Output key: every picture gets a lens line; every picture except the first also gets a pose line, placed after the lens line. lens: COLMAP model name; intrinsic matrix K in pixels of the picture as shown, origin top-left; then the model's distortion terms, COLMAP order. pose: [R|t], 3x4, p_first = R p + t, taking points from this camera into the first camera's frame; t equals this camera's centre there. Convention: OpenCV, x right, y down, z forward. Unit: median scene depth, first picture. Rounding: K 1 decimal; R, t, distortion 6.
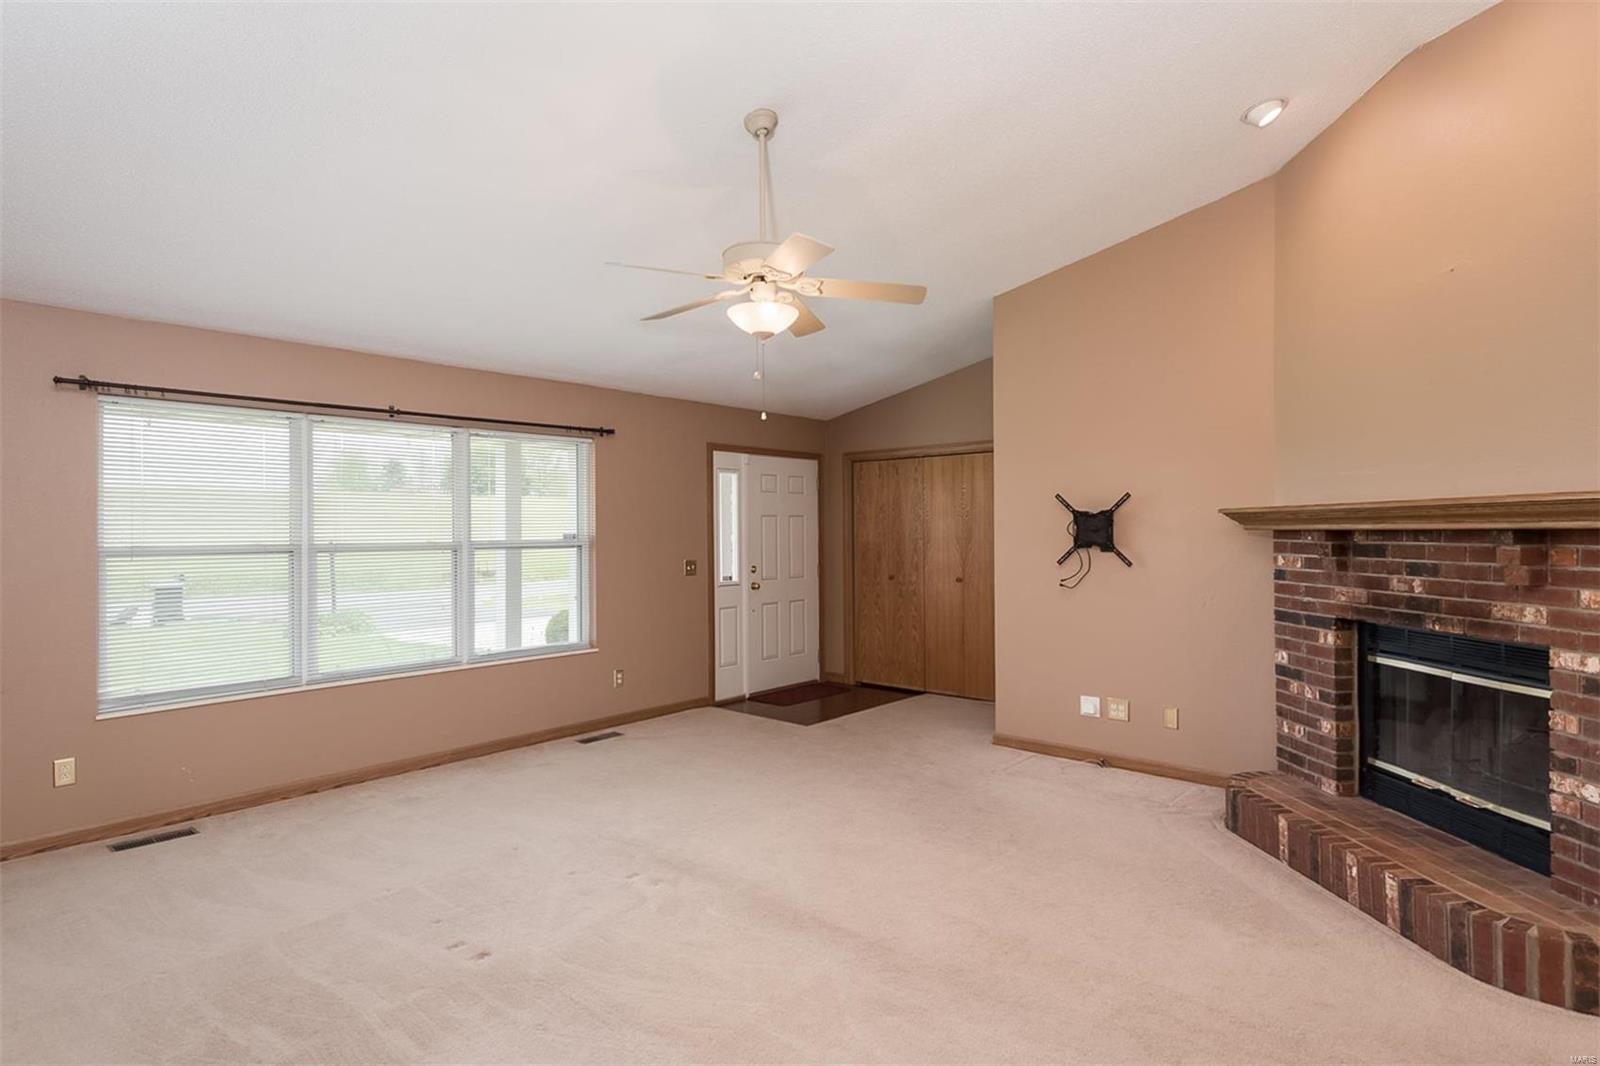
lens RADIAL K [[807.5, 0, 791.1], [0, 807.5, 525.7], [0, 0, 1]] dist [-0.022441, -0.001451]
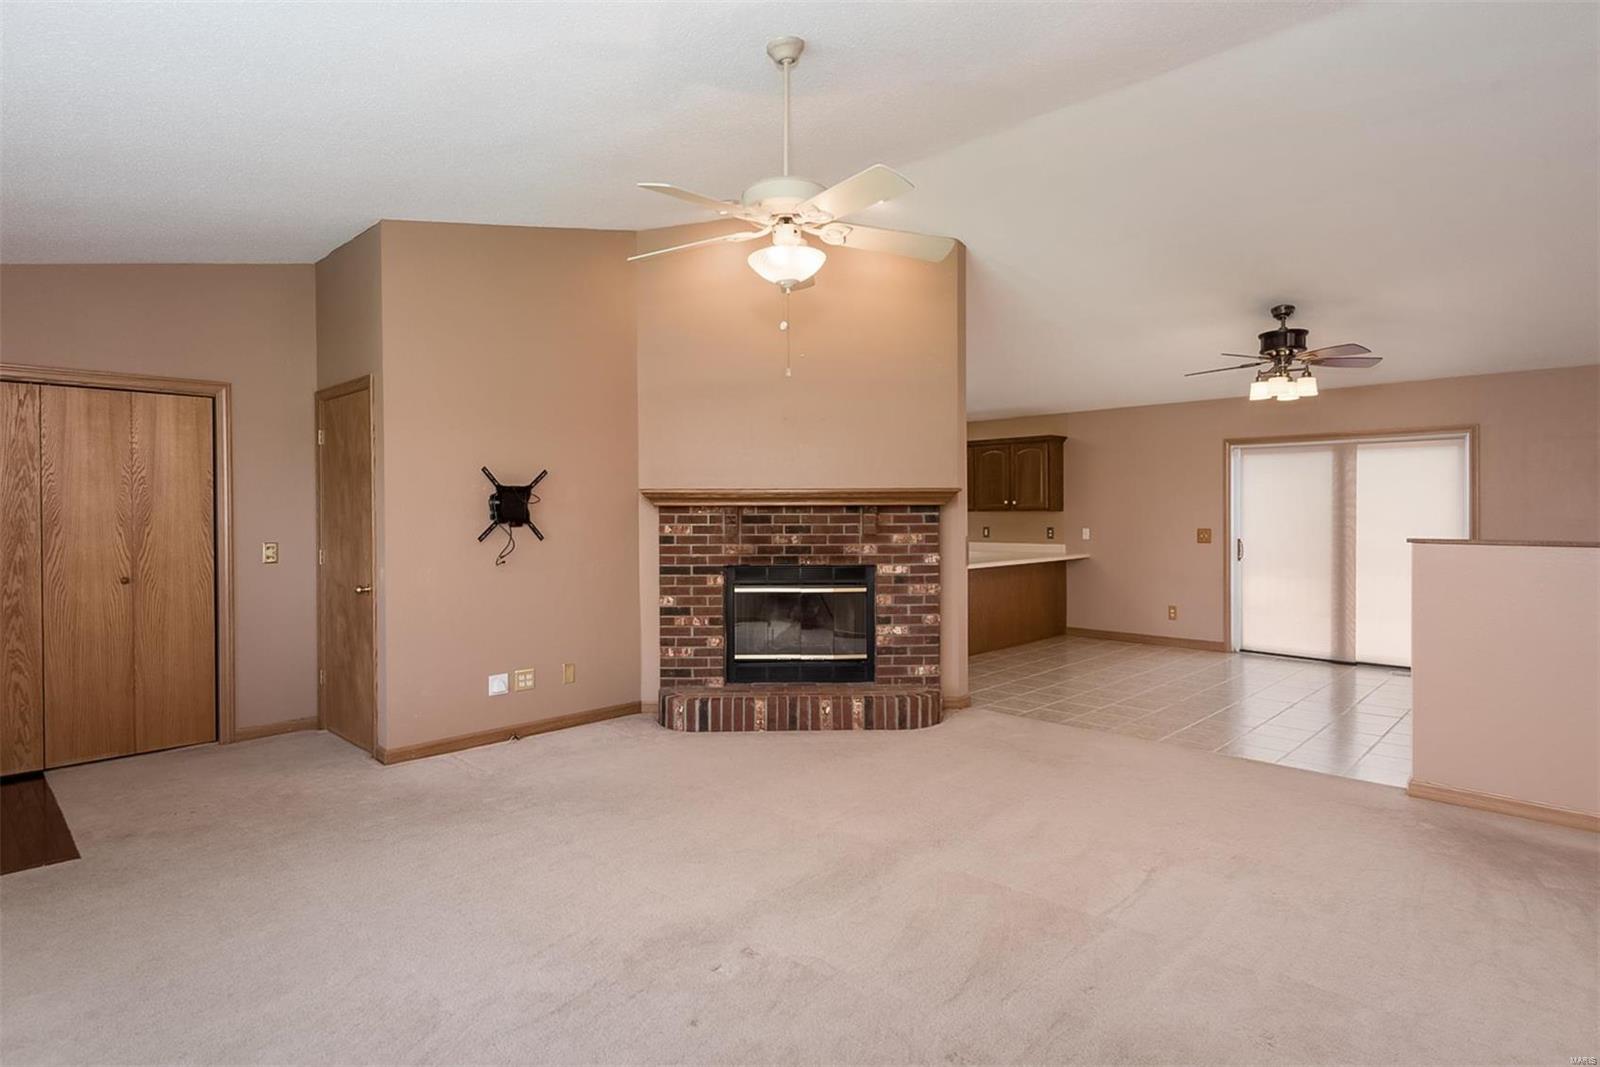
lens RADIAL K [[866.0, 0, 745.7], [0, 866.0, 520.1], [0, 0, 1]] dist [-0.007046, -0.003564]
pose [[0.059389, -0.008616, 0.998198, -0.911076], [-0.005193, 0.999947, 0.008940, 0.017008], [-0.998221, -0.005715, 0.059341, 0.868732]]
